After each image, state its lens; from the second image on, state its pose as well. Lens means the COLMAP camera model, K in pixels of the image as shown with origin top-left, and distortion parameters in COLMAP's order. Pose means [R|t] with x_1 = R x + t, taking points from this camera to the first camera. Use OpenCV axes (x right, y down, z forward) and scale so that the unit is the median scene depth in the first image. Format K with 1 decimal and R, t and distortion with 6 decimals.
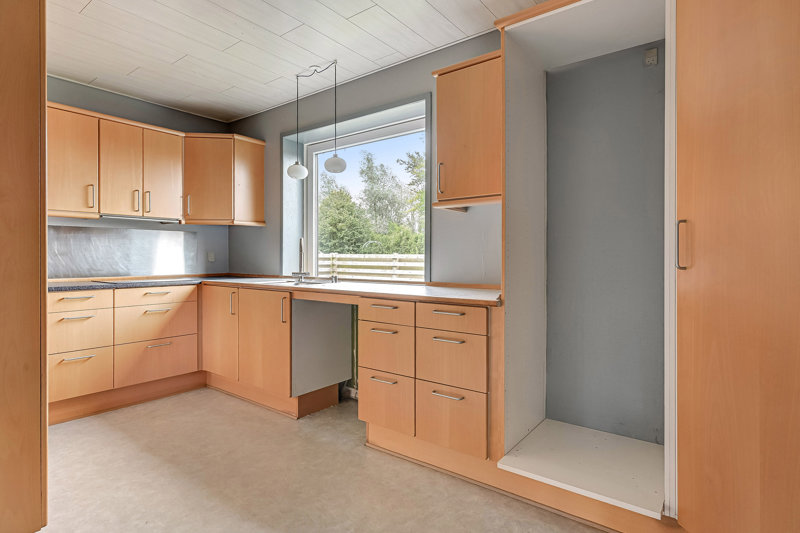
lens RADIAL K [[426.7, 0, 400.5], [0, 426.7, 262.8], [0, 0, 1]] dist [0.001236, 0.000226]
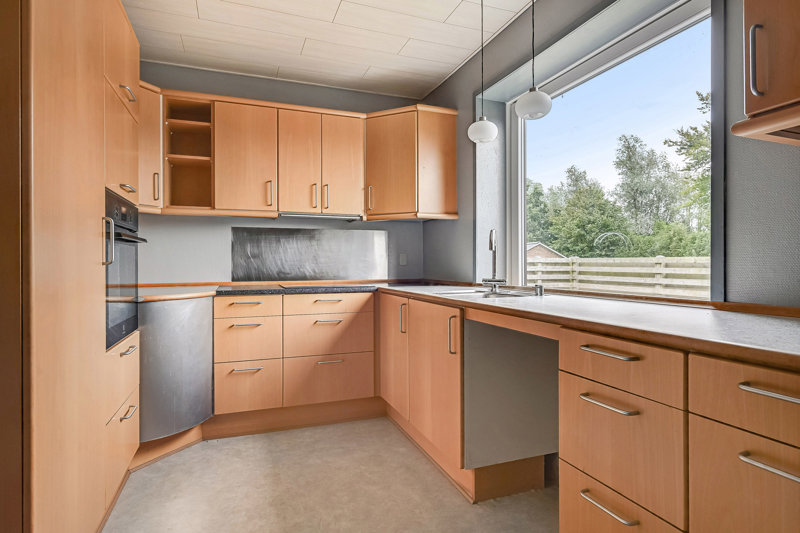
lens RADIAL K [[440.4, 0, 400.0], [0, 440.4, 263.8], [0, 0, 1]] dist [-0.003128, 0.002971]
pose [[0.851080, -0.003468, -0.525024, 0.014530], [-0.003515, 0.999918, -0.012303, 0.007340], [0.525024, 0.012317, 0.850998, 0.309067]]
